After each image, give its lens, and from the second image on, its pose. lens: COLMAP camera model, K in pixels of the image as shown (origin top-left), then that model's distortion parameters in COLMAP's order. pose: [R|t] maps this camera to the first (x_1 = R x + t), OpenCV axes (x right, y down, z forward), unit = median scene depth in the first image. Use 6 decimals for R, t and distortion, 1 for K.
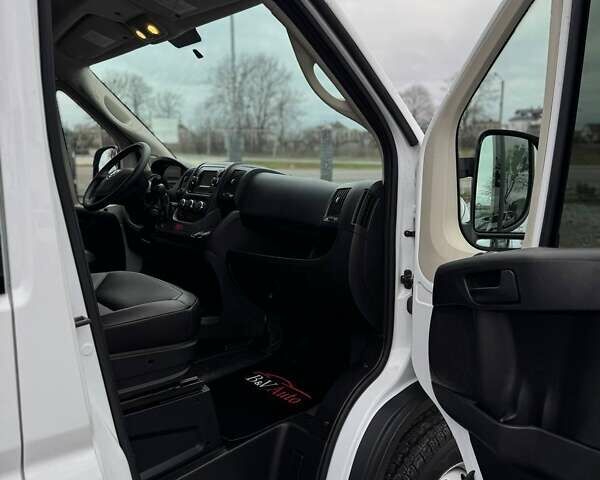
lens RADIAL K [[558.2, 0, 300.0], [0, 558.2, 240.0], [0, 0, 1]] dist [0.184897, -0.379439]
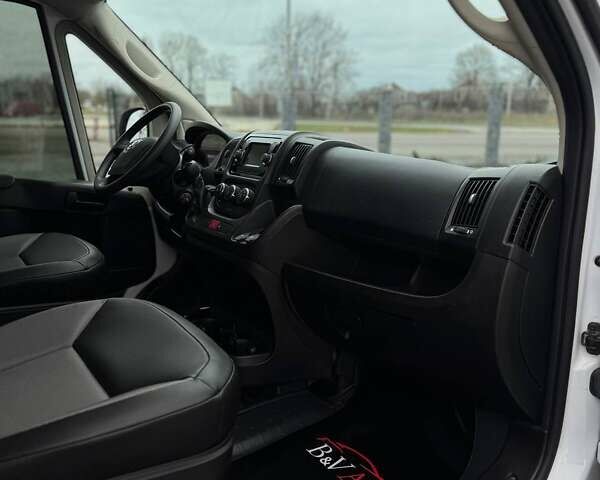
lens RADIAL K [[558.2, 0, 300.0], [0, 558.2, 240.0], [0, 0, 1]] dist [0.184897, -0.379439]
pose [[0.995749, 0.024773, -0.088716, -0.041099], [-0.019123, 0.997768, 0.063977, -0.043482], [0.090103, -0.062009, 0.994000, 0.271647]]
